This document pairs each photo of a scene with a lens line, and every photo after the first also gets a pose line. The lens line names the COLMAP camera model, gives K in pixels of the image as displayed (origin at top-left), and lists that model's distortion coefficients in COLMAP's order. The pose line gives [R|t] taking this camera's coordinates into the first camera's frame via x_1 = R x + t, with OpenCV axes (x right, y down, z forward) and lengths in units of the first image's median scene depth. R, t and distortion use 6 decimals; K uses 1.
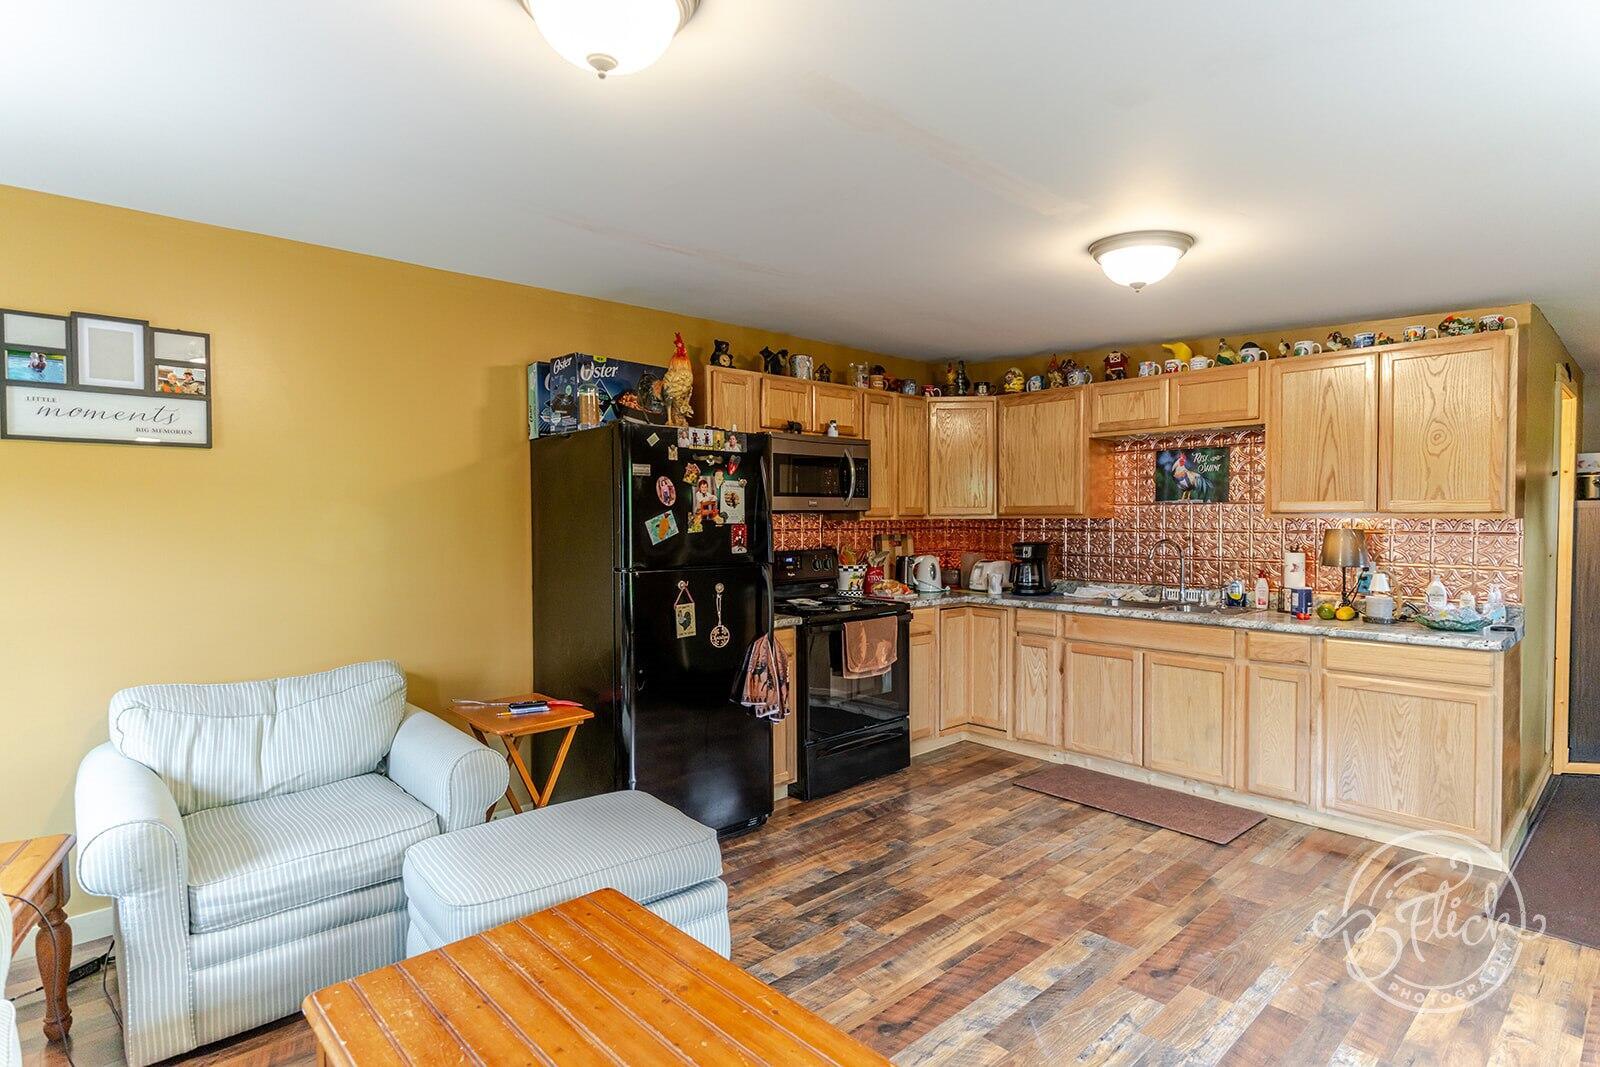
lens RADIAL K [[811.9, 0, 800.0], [0, 811.9, 533.5], [0, 0, 1]] dist [-0.000446, 0.000338]
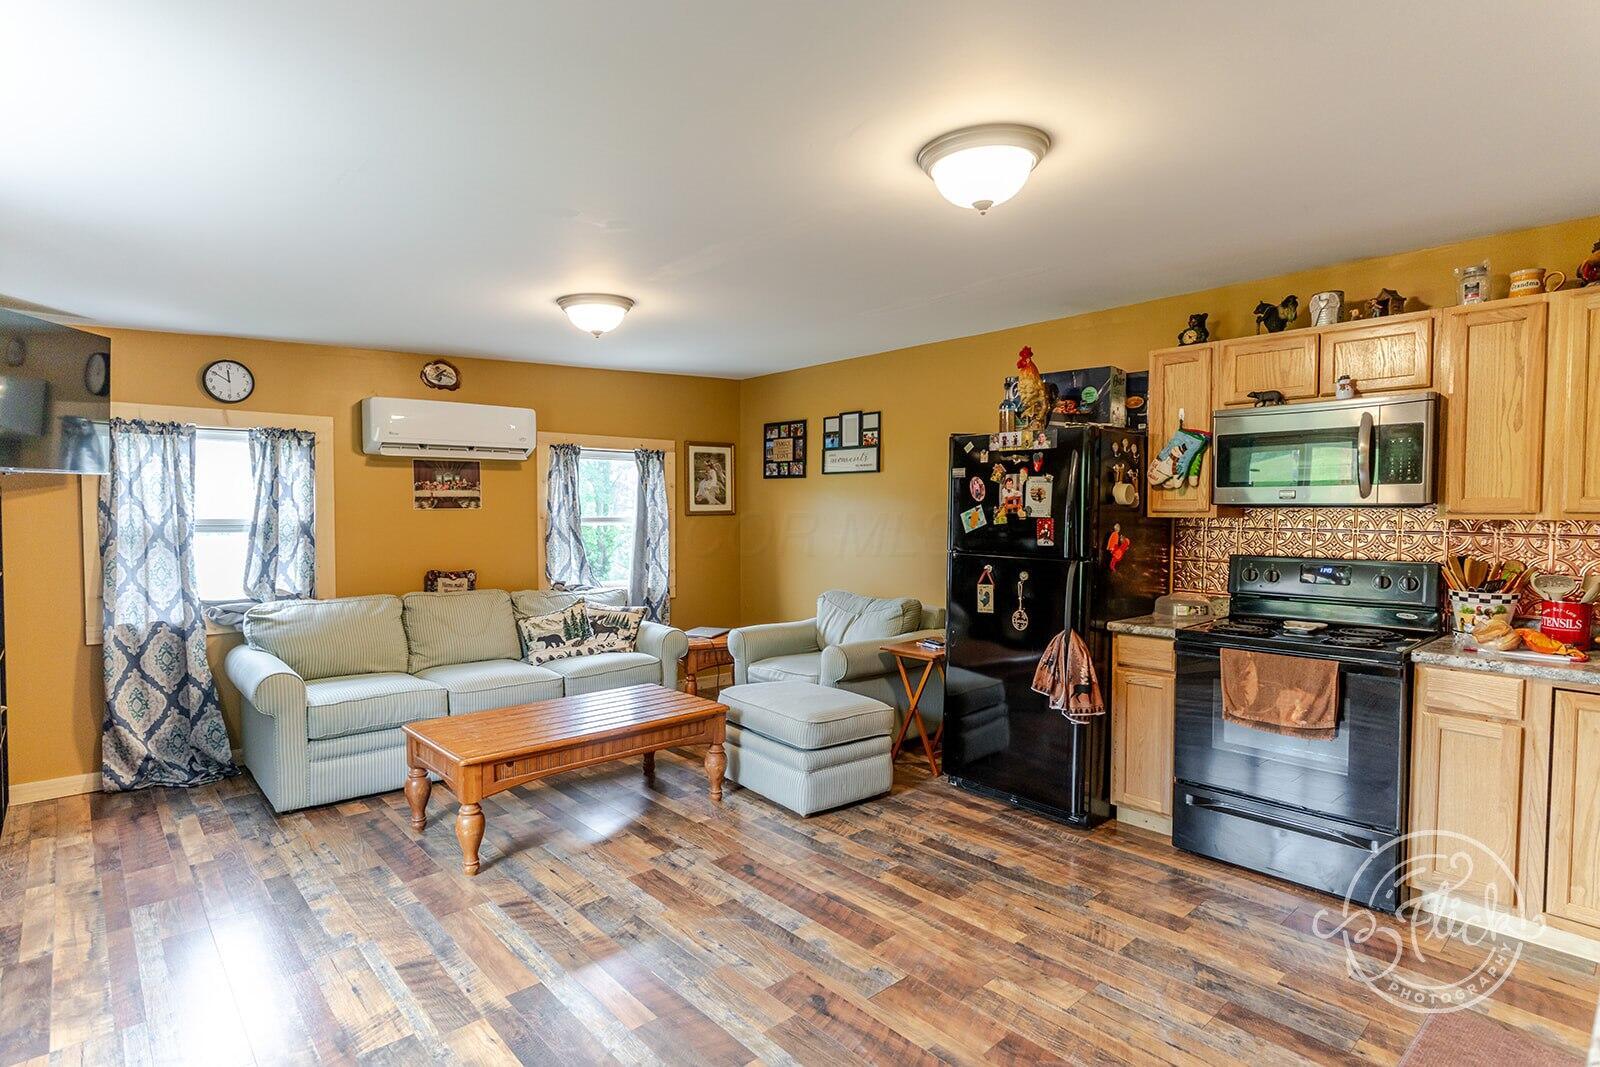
lens RADIAL K [[811.9, 0, 800.0], [0, 811.9, 533.5], [0, 0, 1]] dist [-0.000446, 0.000338]
pose [[-0.005708, 0.034515, -0.999388, 1.028331], [-0.025113, 0.999084, 0.034648, -0.020869], [0.999668, 0.025295, -0.004836, 0.734028]]
